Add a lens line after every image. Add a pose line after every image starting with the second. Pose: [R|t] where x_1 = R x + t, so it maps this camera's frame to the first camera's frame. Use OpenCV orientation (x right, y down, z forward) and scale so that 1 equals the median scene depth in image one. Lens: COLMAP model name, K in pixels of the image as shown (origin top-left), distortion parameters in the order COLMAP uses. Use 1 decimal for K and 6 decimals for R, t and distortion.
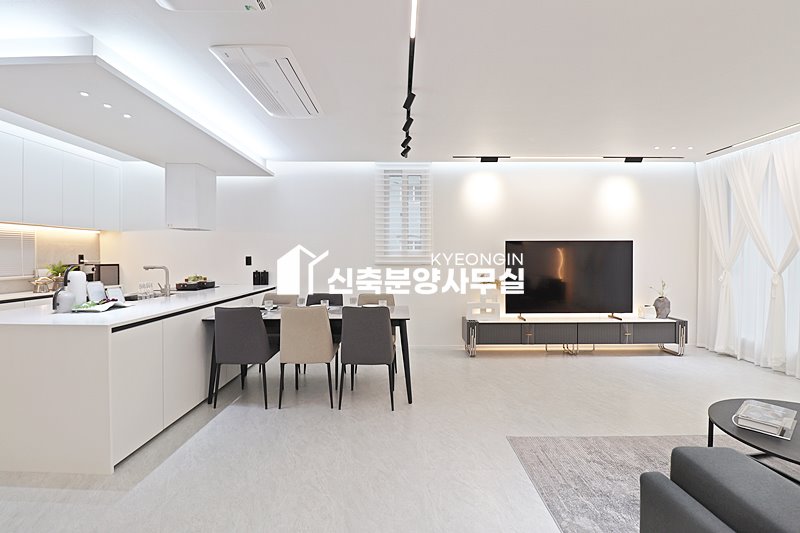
lens RADIAL K [[373.9, 0, 405.4], [0, 373.9, 258.9], [0, 0, 1]] dist [-0.007571, -0.007918]
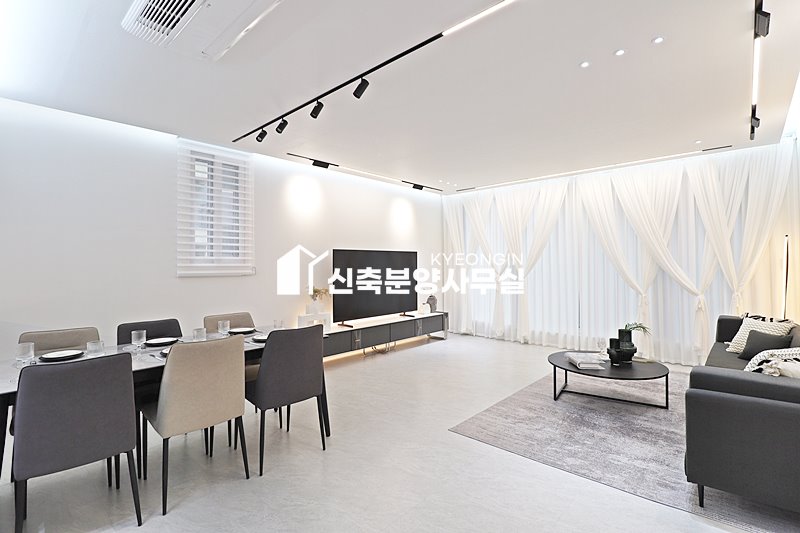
lens RADIAL K [[373.9, 0, 404.7], [0, 373.9, 260.8], [0, 0, 1]] dist [-0.007571, -0.007918]
pose [[0.674883, 0.006494, 0.737896, -0.340567], [0.012694, 0.999711, -0.020408, 0.005327], [-0.737816, 0.023140, 0.674605, 0.197384]]
